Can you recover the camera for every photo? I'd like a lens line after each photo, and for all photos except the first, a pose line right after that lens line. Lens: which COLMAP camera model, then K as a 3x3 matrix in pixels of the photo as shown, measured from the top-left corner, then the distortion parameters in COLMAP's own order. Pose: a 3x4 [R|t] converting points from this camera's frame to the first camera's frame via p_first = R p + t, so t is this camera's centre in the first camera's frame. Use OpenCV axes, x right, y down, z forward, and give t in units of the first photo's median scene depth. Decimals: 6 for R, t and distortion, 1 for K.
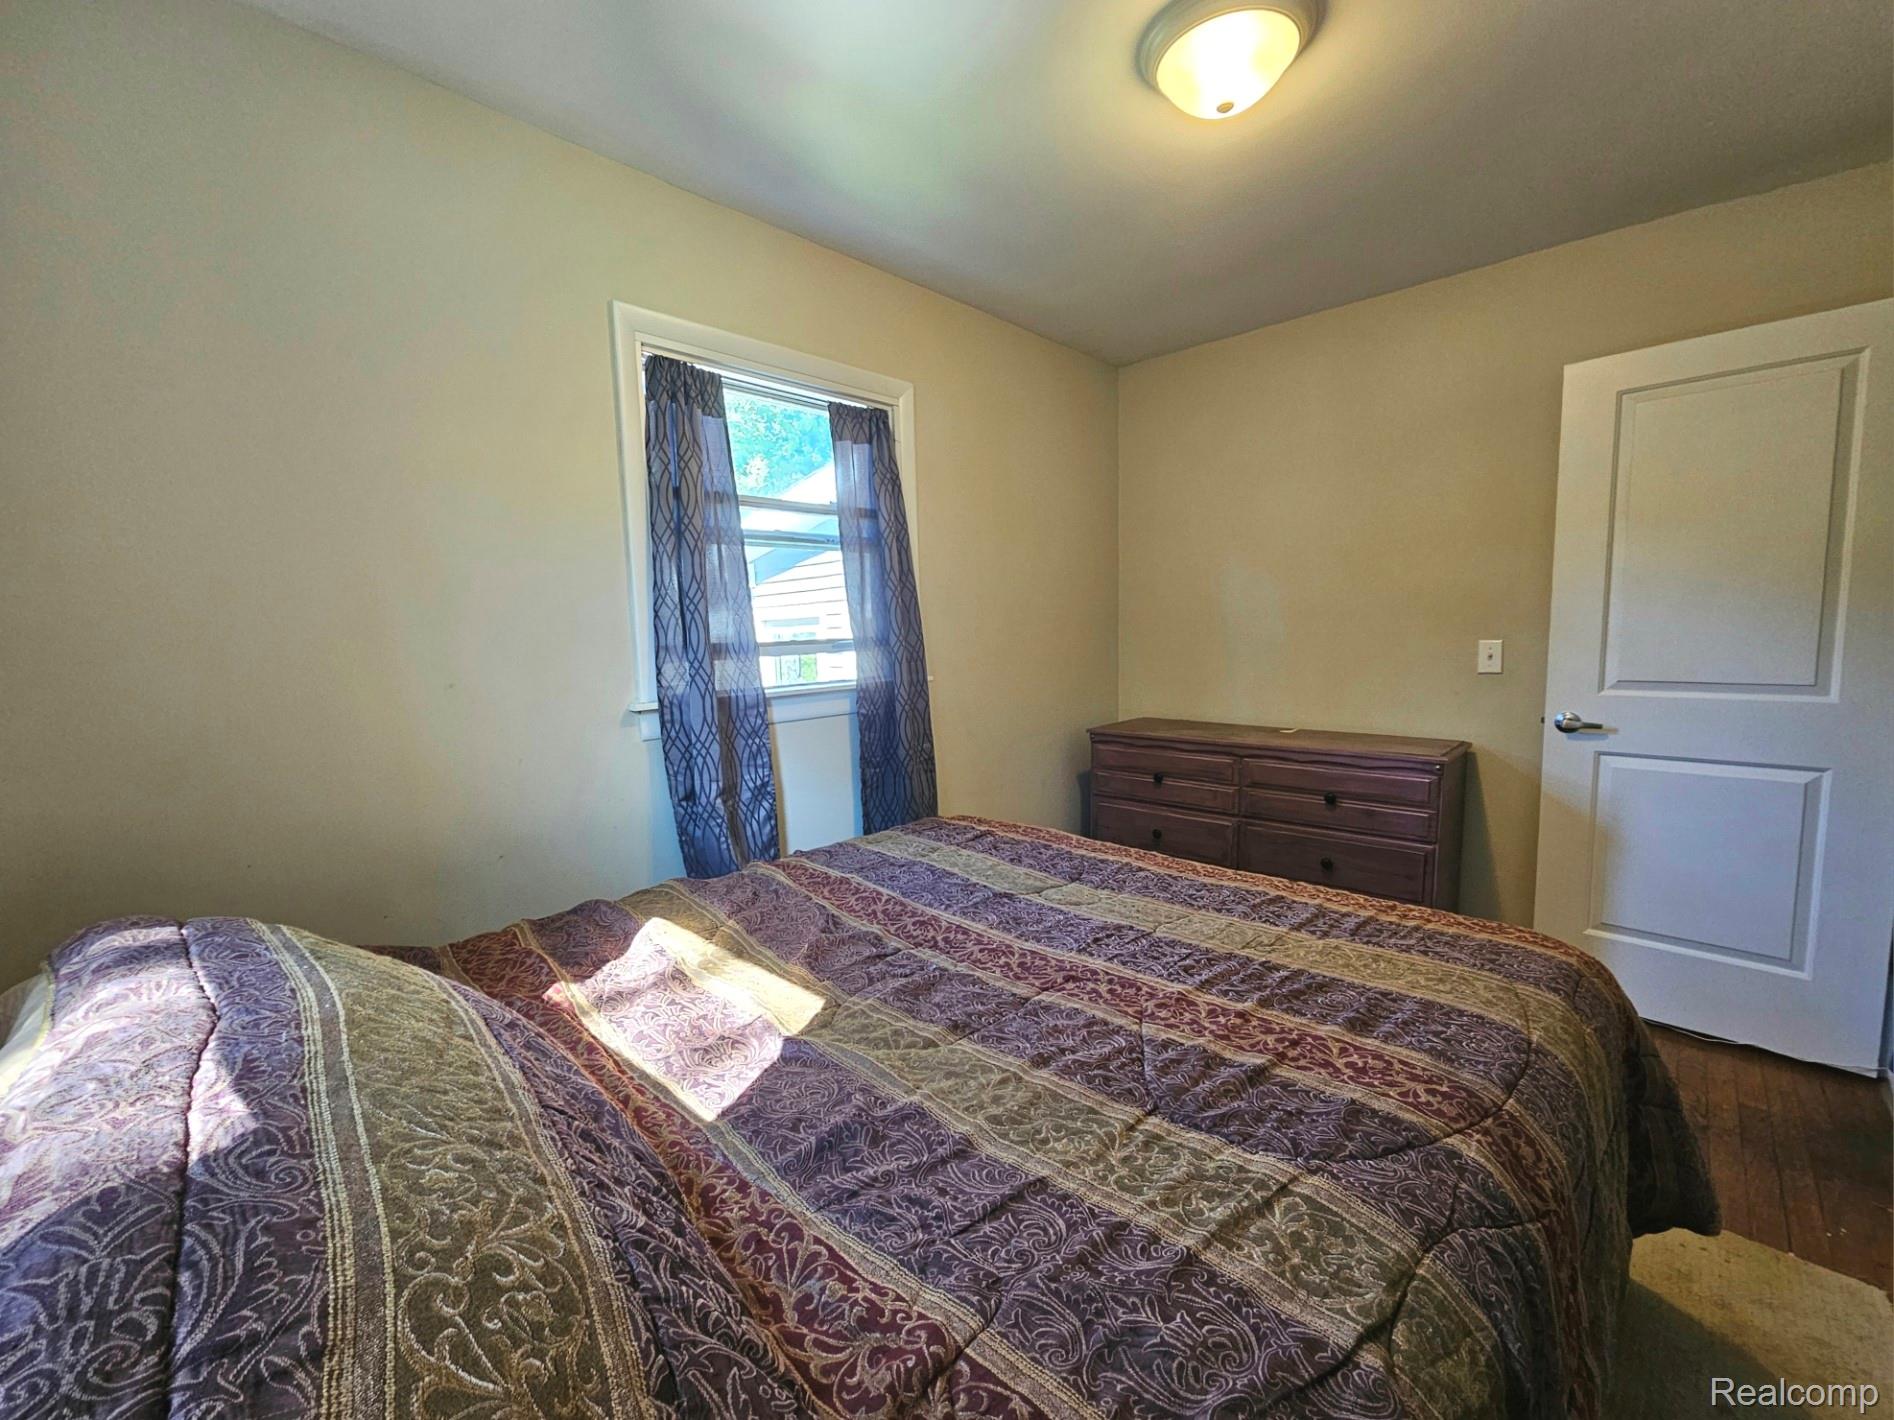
lens RADIAL K [[754.3, 0, 950.6], [0, 754.3, 710.0], [0, 0, 1]] dist [-0.000697, 0.000051]
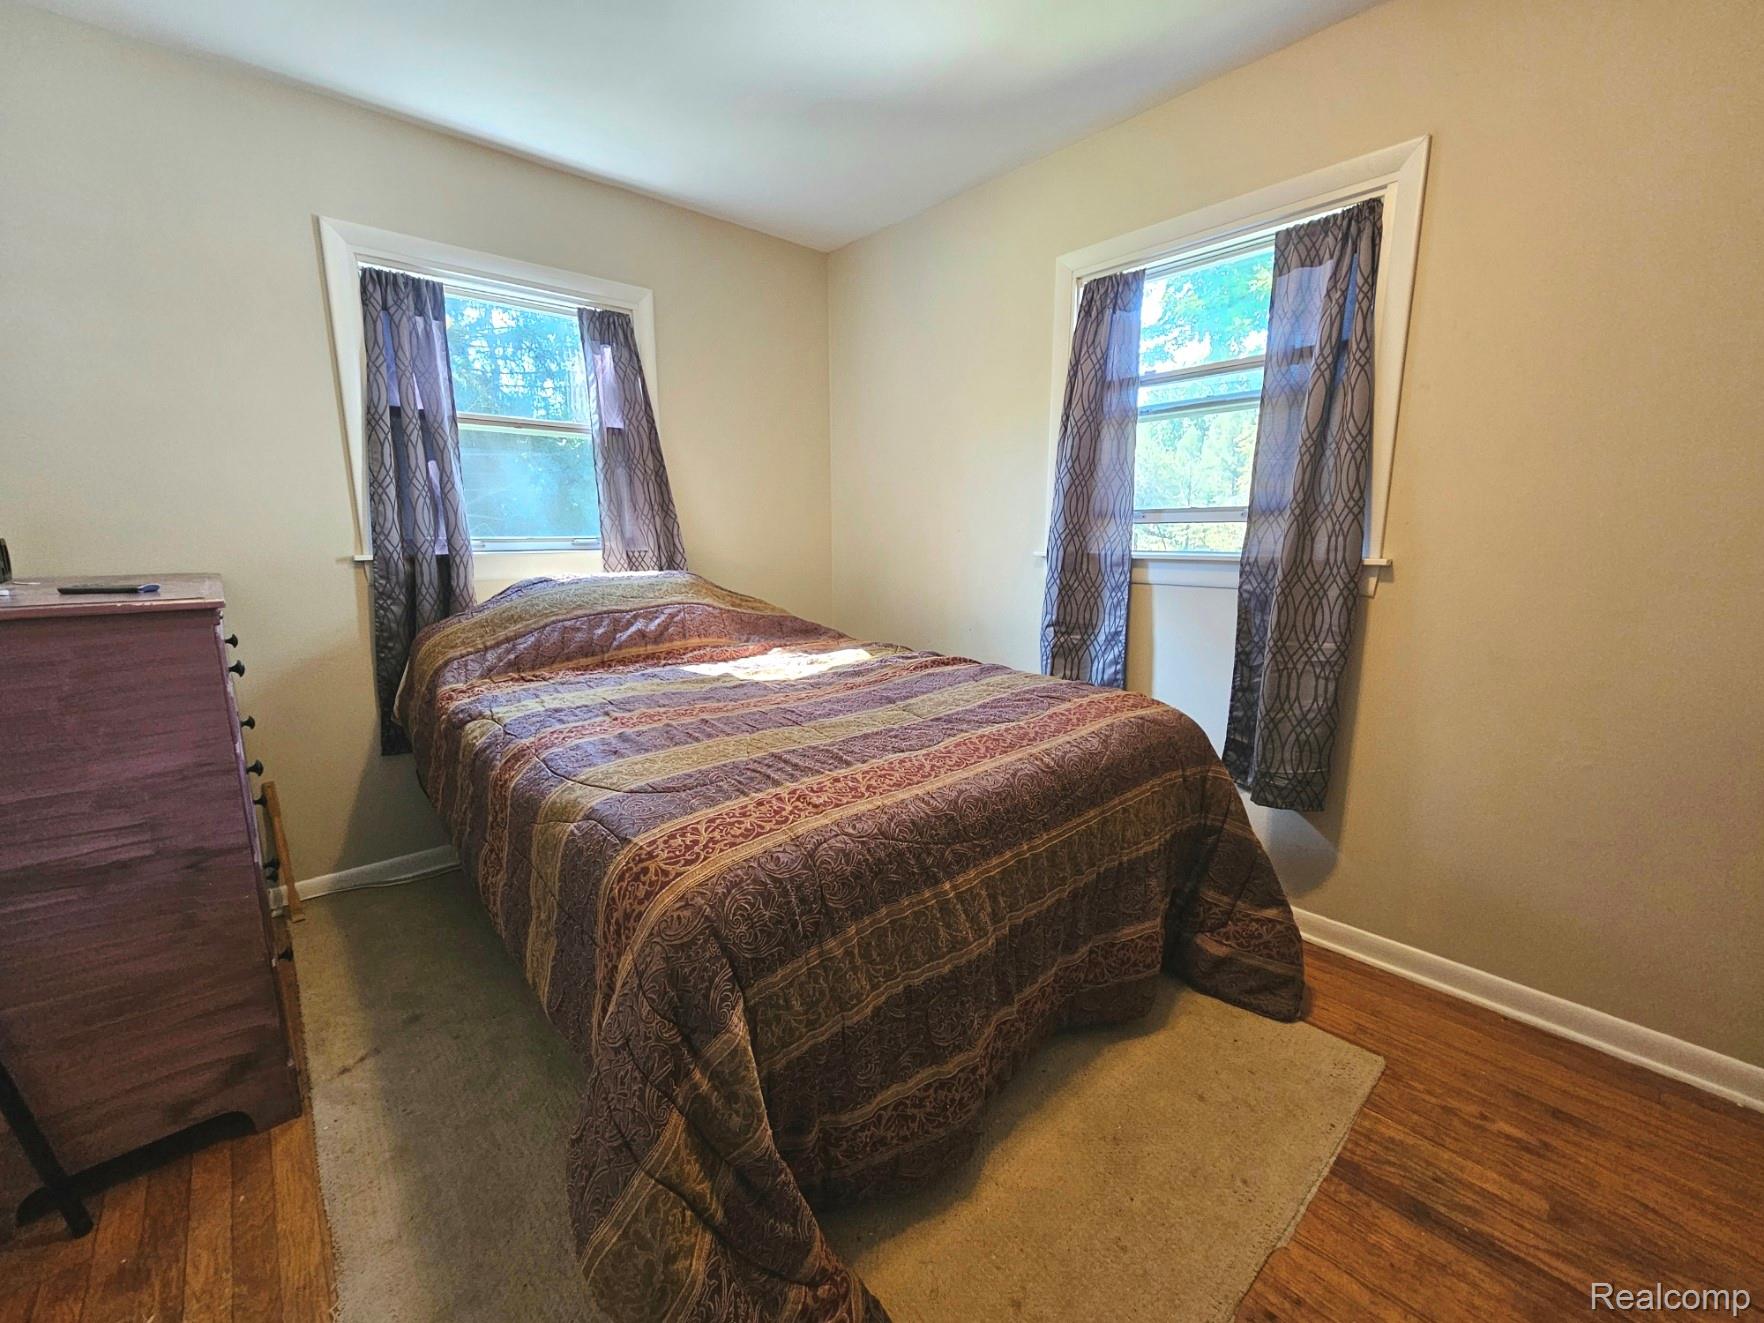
lens RADIAL K [[702.5, 0, 884.2], [0, 702.5, 660.9], [0, 0, 1]] dist [-0.000697, 0.000051]
pose [[-0.041223, 0.213723, -0.976024, 0.838927], [-0.101819, 0.970870, 0.216895, -0.058338], [0.993948, 0.108319, -0.018261, 0.667597]]
